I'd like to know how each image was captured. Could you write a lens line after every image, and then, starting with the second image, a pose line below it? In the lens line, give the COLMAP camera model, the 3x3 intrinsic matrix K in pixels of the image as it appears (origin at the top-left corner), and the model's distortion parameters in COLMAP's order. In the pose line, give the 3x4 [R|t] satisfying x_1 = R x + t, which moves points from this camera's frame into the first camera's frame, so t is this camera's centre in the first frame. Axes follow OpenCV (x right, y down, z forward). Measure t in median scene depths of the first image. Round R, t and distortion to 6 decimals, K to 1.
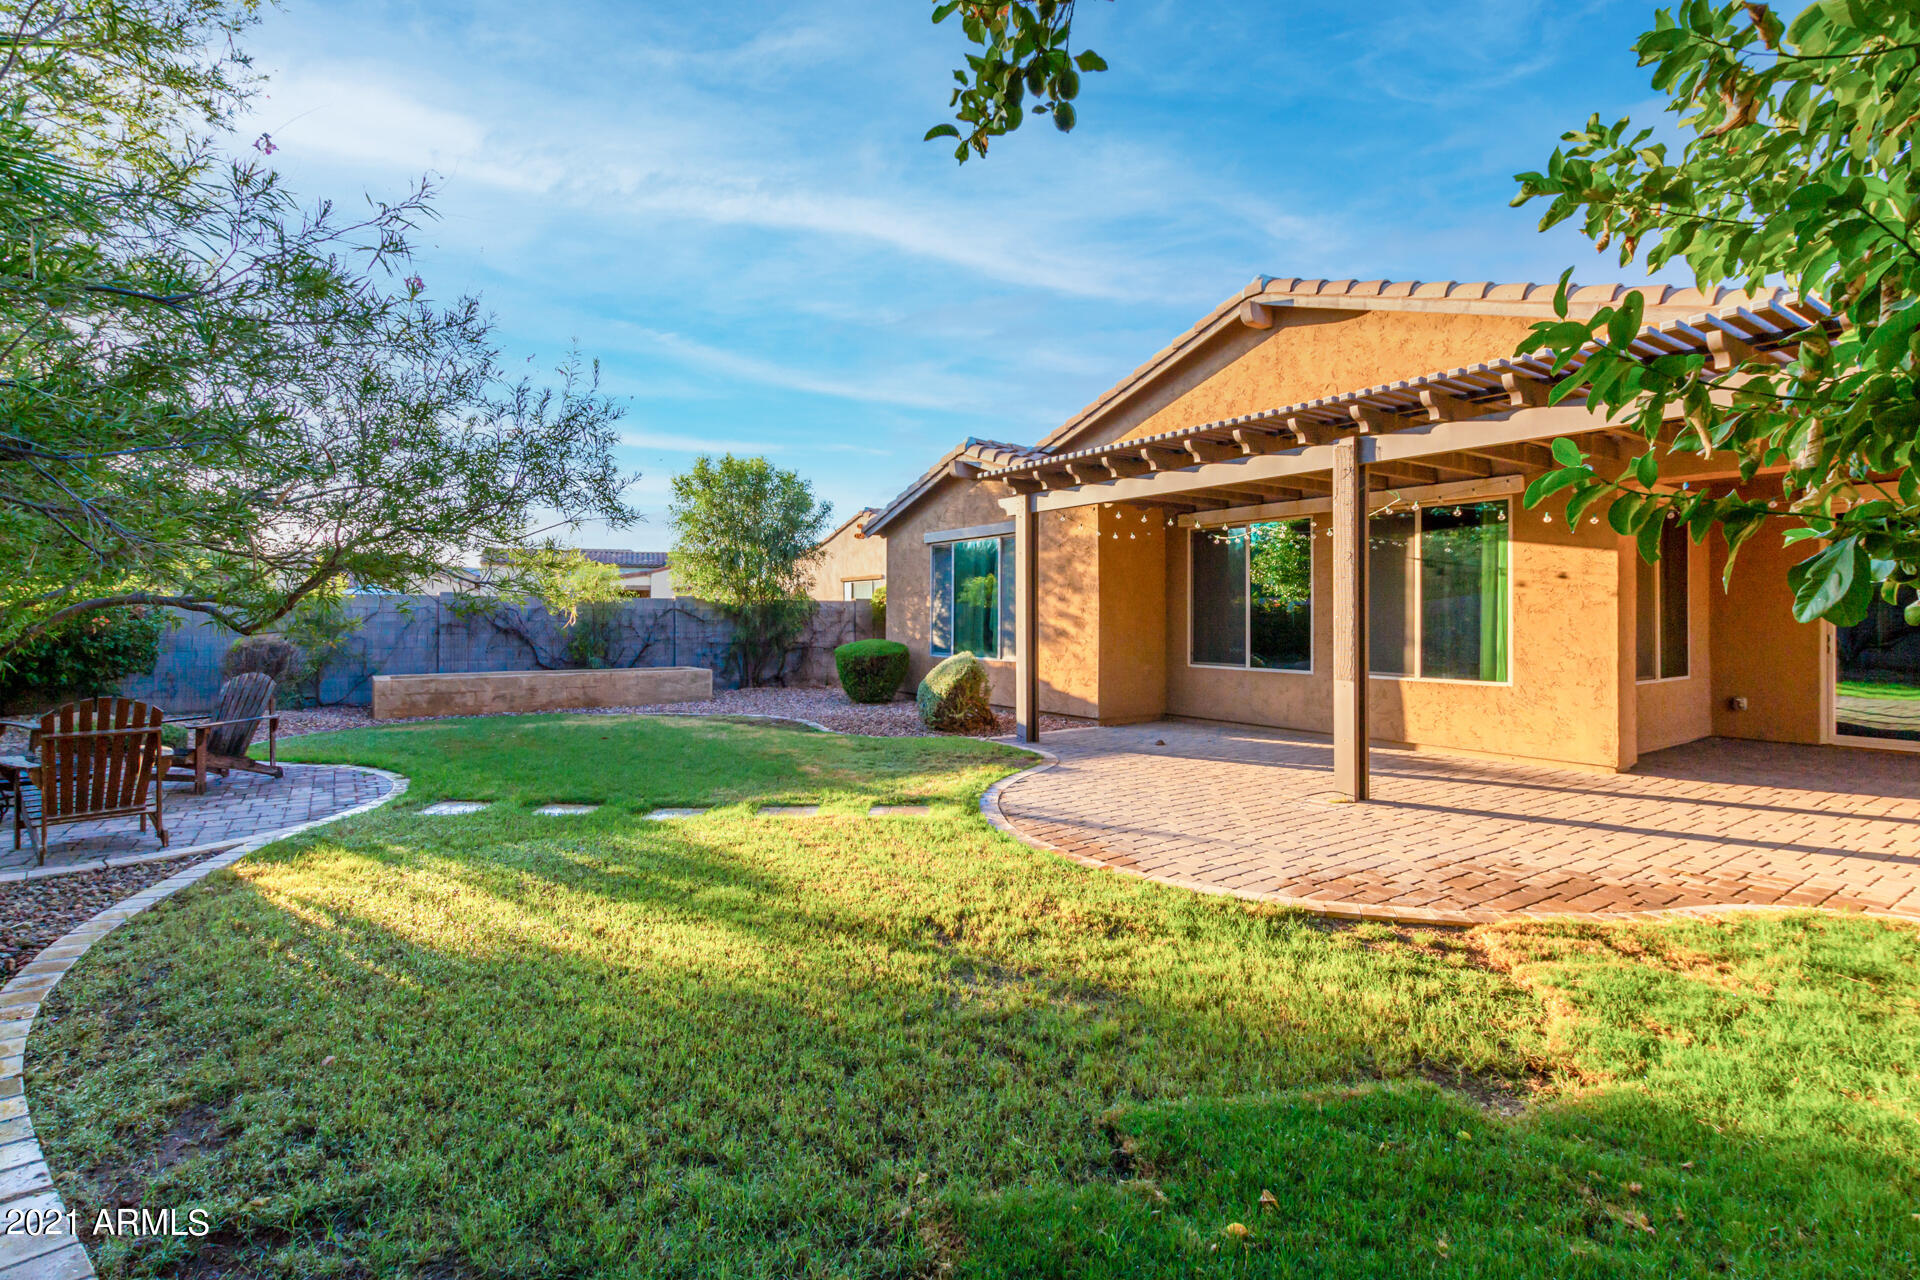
lens RADIAL K [[826.2, 0, 960.1], [0, 826.2, 595.2], [0, 0, 1]] dist [0.000803, 0.000083]
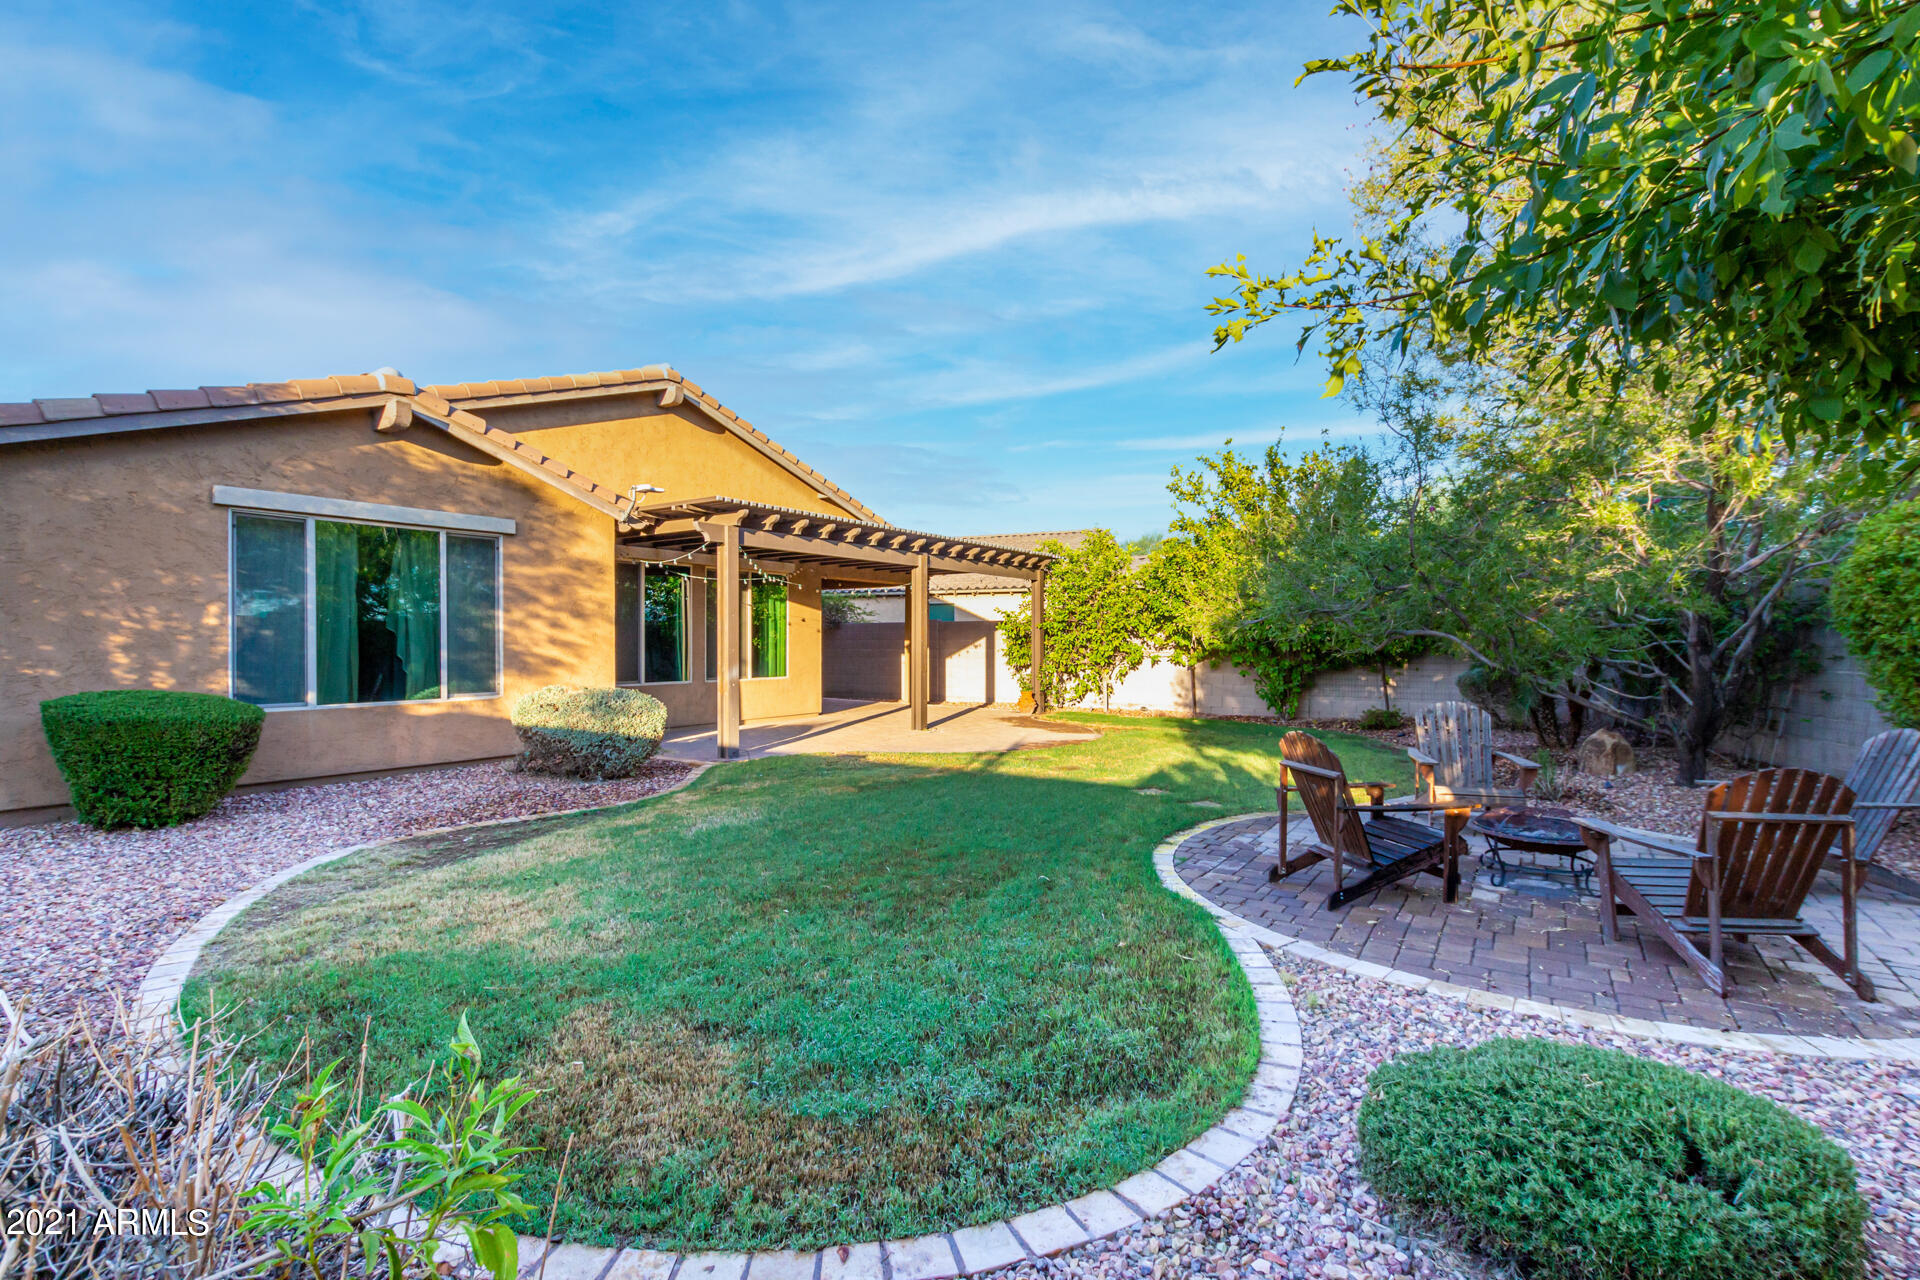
lens RADIAL K [[901.5, 0, 960.8], [0, 901.5, 652.5], [0, 0, 1]] dist [0.000954, 0.000066]
pose [[-0.392313, -0.025328, 0.919483, -1.104645], [-0.041882, 0.999076, 0.009651, 0.008776], [-0.918878, -0.034724, -0.393012, 1.151293]]
